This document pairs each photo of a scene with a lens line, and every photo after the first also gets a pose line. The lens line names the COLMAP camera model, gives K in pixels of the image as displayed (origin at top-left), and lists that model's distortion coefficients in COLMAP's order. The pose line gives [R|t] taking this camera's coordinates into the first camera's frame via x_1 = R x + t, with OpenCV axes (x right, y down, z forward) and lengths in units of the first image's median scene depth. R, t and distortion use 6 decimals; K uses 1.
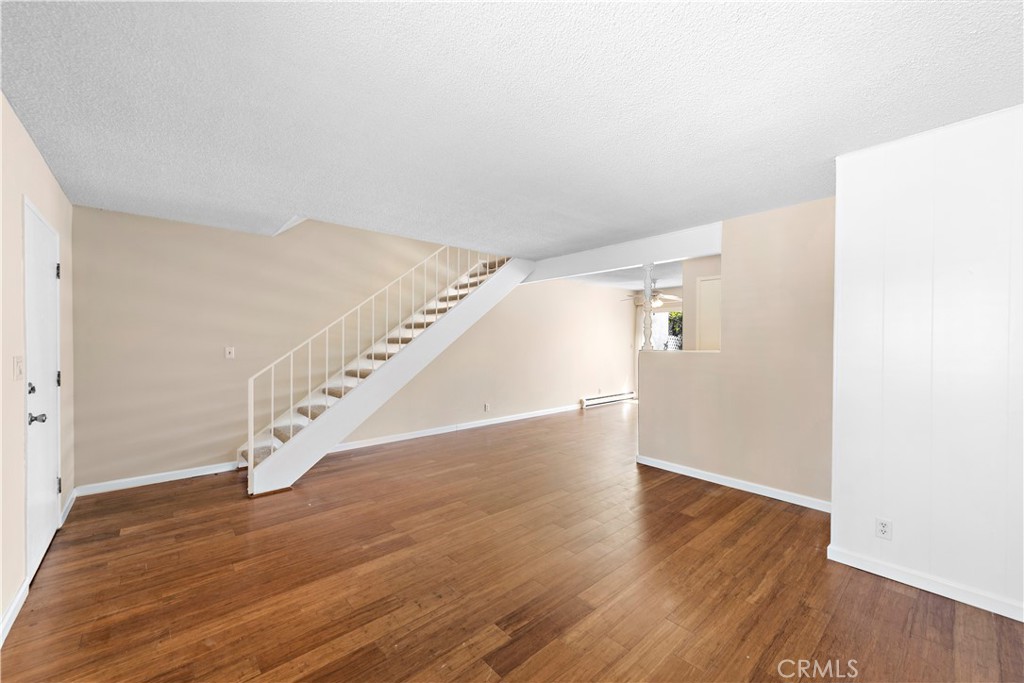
lens RADIAL K [[404.1, 0, 515.5], [0, 404.1, 342.9], [0, 0, 1]] dist [0.019838, -0.005432]
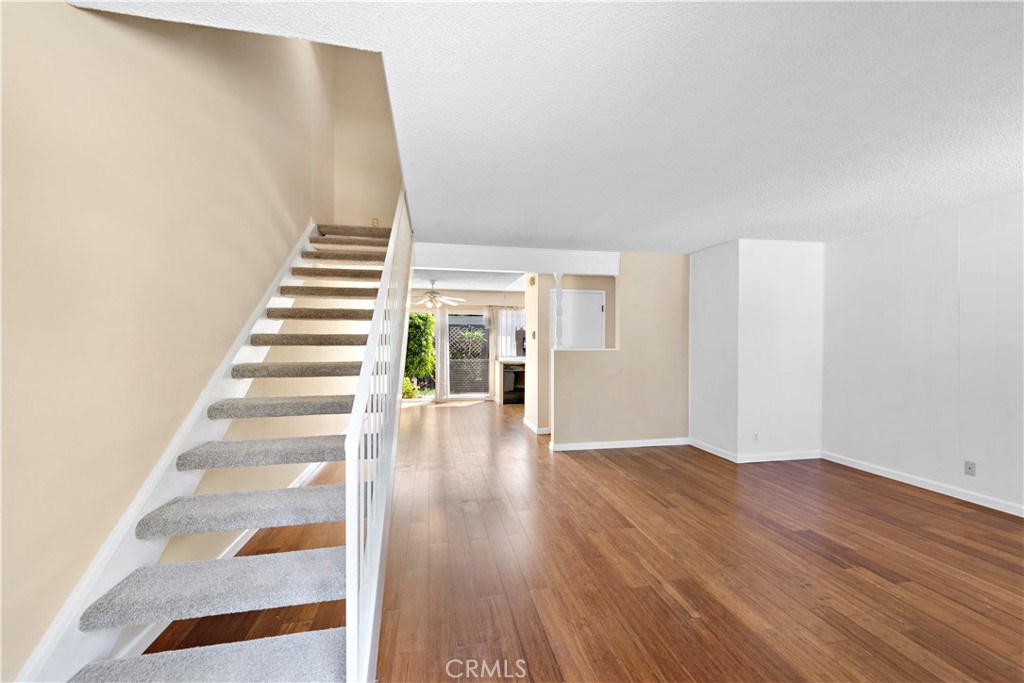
lens RADIAL K [[404.1, 0, 515.5], [0, 404.1, 342.9], [0, 0, 1]] dist [0.019838, -0.005432]
pose [[0.493419, -0.001722, 0.869790, -1.142634], [0.005853, 0.999982, -0.001341, 0.001110], [-0.869772, 0.005753, 0.493420, 0.882496]]
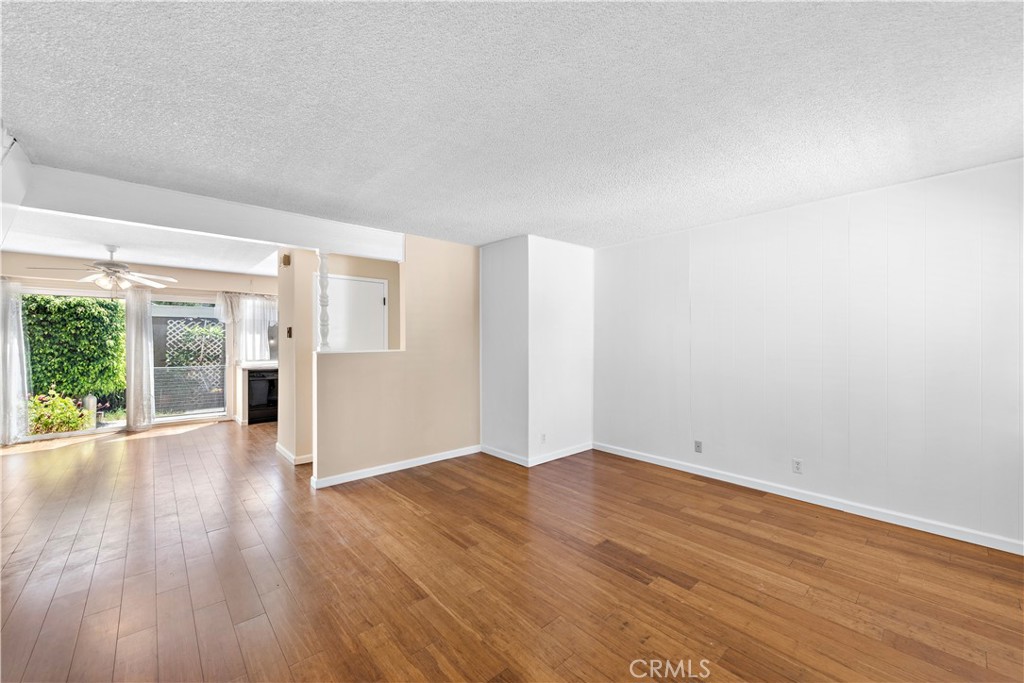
lens RADIAL K [[404.1, 0, 515.5], [0, 404.1, 342.9], [0, 0, 1]] dist [0.019838, -0.005432]
pose [[-0.005546, -0.007659, 0.999955, -0.844479], [0.009079, 0.999929, 0.007709, -0.005670], [-0.999943, 0.009121, -0.005476, 0.969863]]
